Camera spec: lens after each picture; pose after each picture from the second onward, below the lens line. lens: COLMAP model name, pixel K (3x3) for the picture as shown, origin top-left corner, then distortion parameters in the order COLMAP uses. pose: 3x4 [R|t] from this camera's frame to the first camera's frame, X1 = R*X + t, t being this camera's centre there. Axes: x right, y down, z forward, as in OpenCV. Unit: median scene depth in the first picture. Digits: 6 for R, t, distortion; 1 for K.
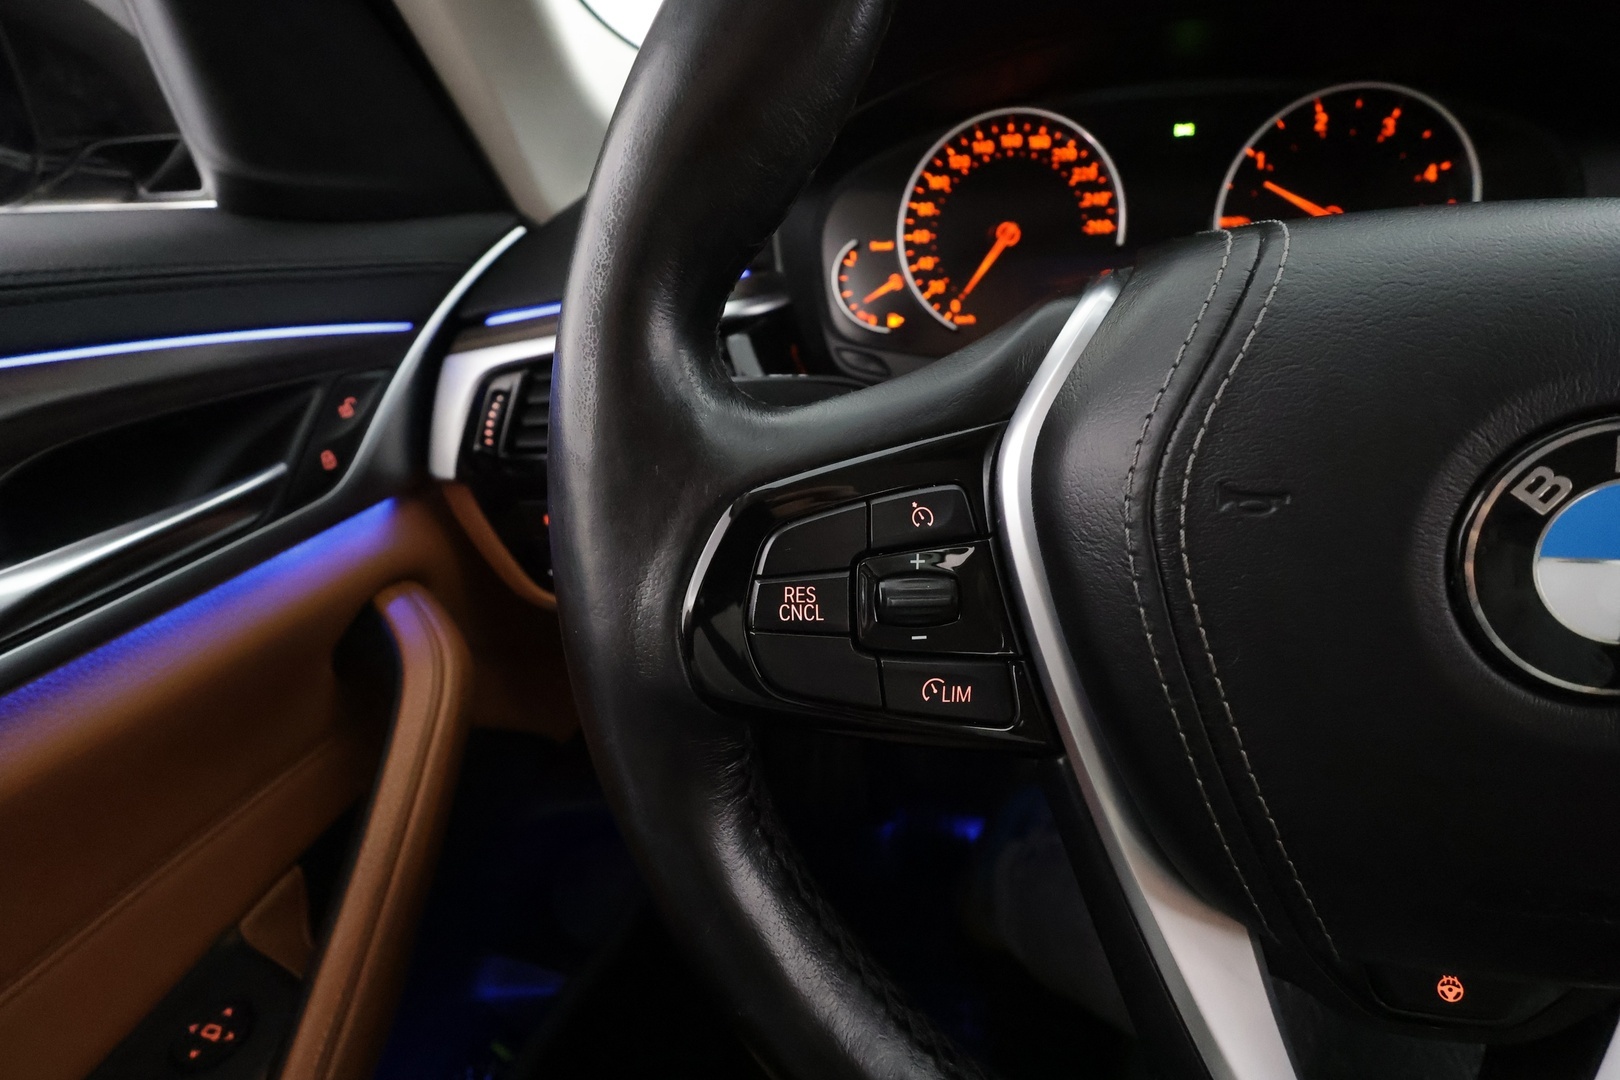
lens RADIAL K [[747.6, 0, 803.3], [0, 747.6, 544.5], [0, 0, 1]] dist [-0.002669, -0.000683]
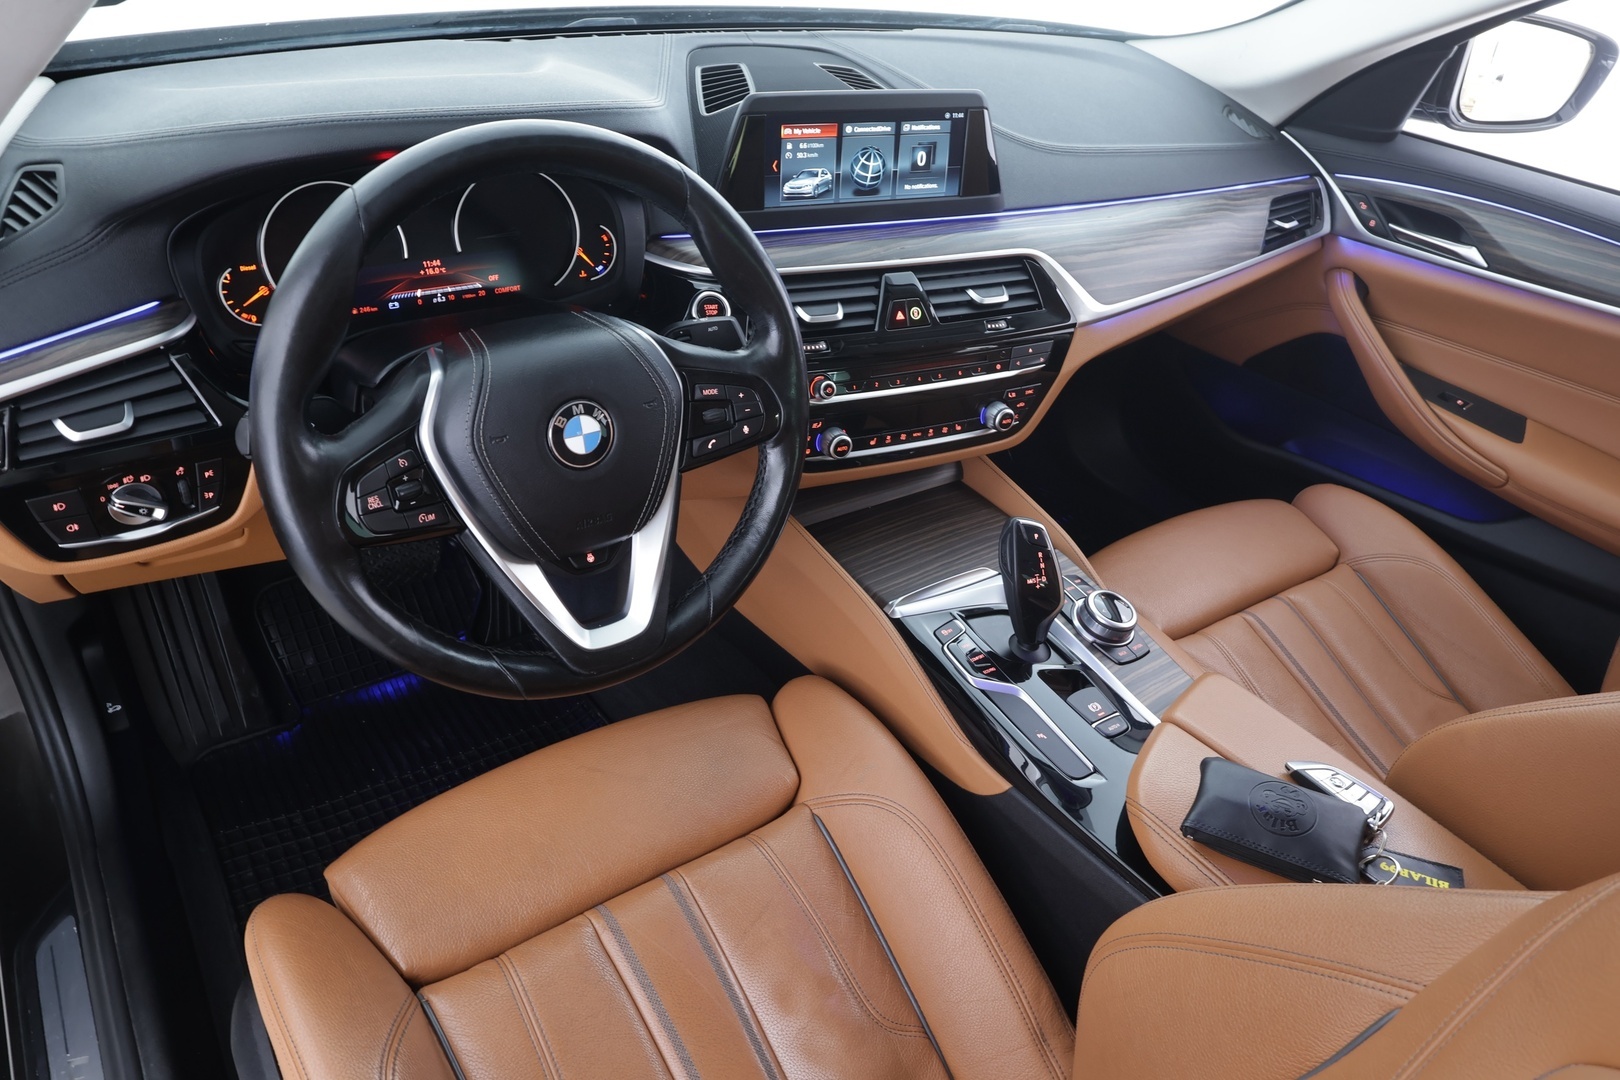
lens RADIAL K [[1103.1, 0, 807.4], [0, 1103.1, 512.7], [0, 0, 1]] dist [0.027673, -0.000898]
pose [[0.712972, -0.269310, 0.647412, -0.708192], [0.175226, 0.962439, 0.207383, -0.213752], [-0.678945, -0.034415, 0.733382, -1.475784]]
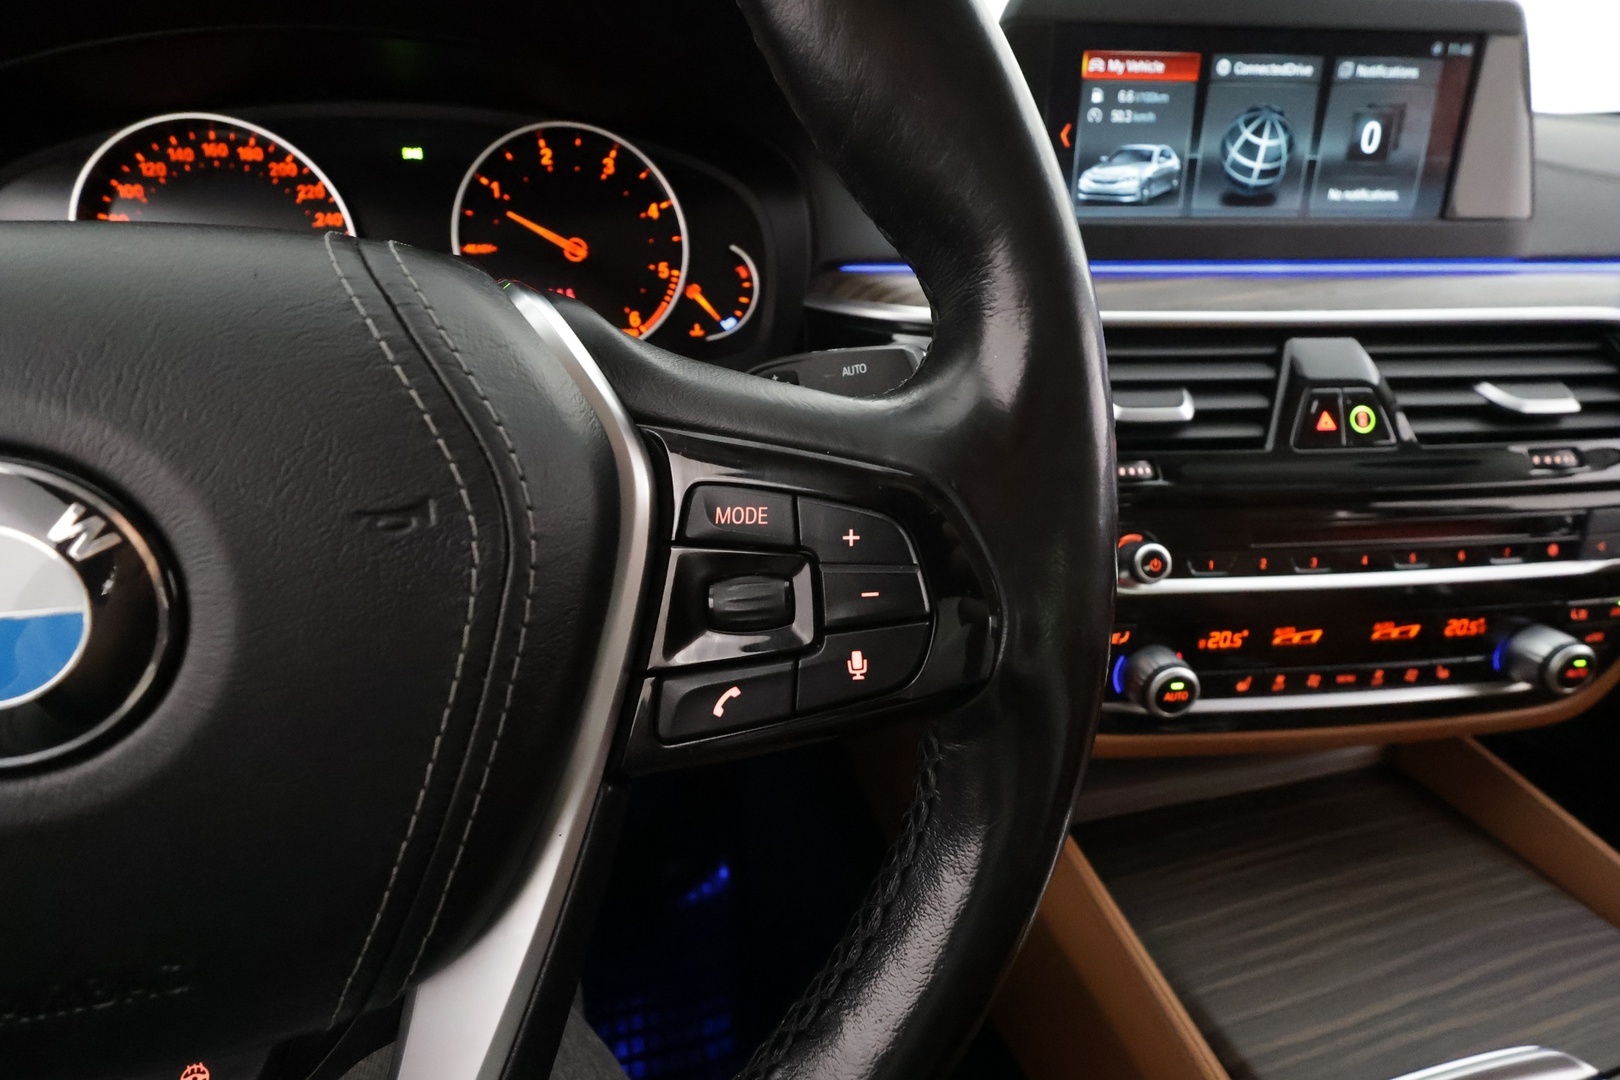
lens RADIAL K [[747.6, 0, 803.3], [0, 747.6, 544.5], [0, 0, 1]] dist [-0.002669, -0.000683]
pose [[0.921401, -0.107467, 0.373458, 0.561535], [0.116777, 0.993156, -0.002321, 0.013817], [-0.370652, 0.045750, 0.927644, -0.070812]]
